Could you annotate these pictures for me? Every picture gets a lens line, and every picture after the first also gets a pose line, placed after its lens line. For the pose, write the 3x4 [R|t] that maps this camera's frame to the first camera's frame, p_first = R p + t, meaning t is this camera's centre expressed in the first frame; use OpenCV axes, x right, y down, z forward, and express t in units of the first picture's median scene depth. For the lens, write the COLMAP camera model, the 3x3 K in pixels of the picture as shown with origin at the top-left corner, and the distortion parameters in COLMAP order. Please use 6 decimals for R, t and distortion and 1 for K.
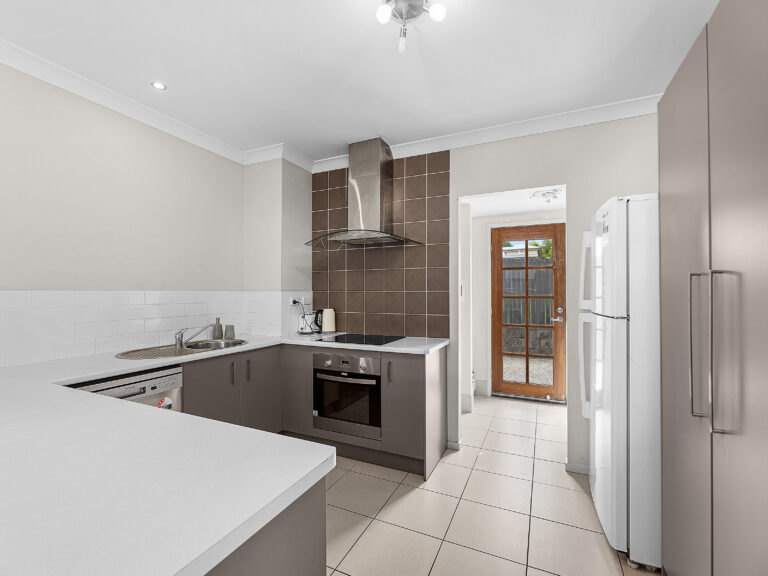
lens RADIAL K [[348.2, 0, 384.3], [0, 348.2, 291.6], [0, 0, 1]] dist [-0.002760, -0.000235]
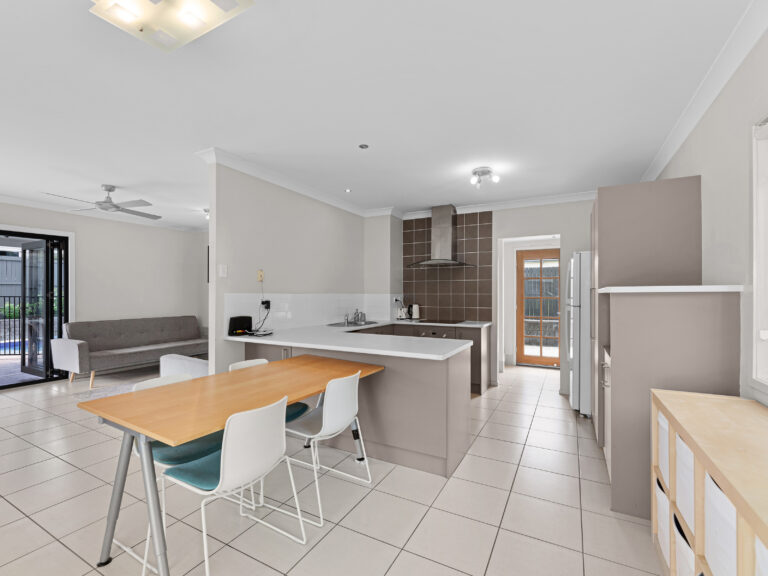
lens RADIAL K [[348.2, 0, 384.3], [0, 348.2, 291.6], [0, 0, 1]] dist [-0.002760, -0.000235]
pose [[0.998305, 0.004500, -0.058022, -0.224539], [-0.004726, 0.999982, -0.003772, -0.003916], [0.058004, 0.004040, 0.998308, -0.684650]]
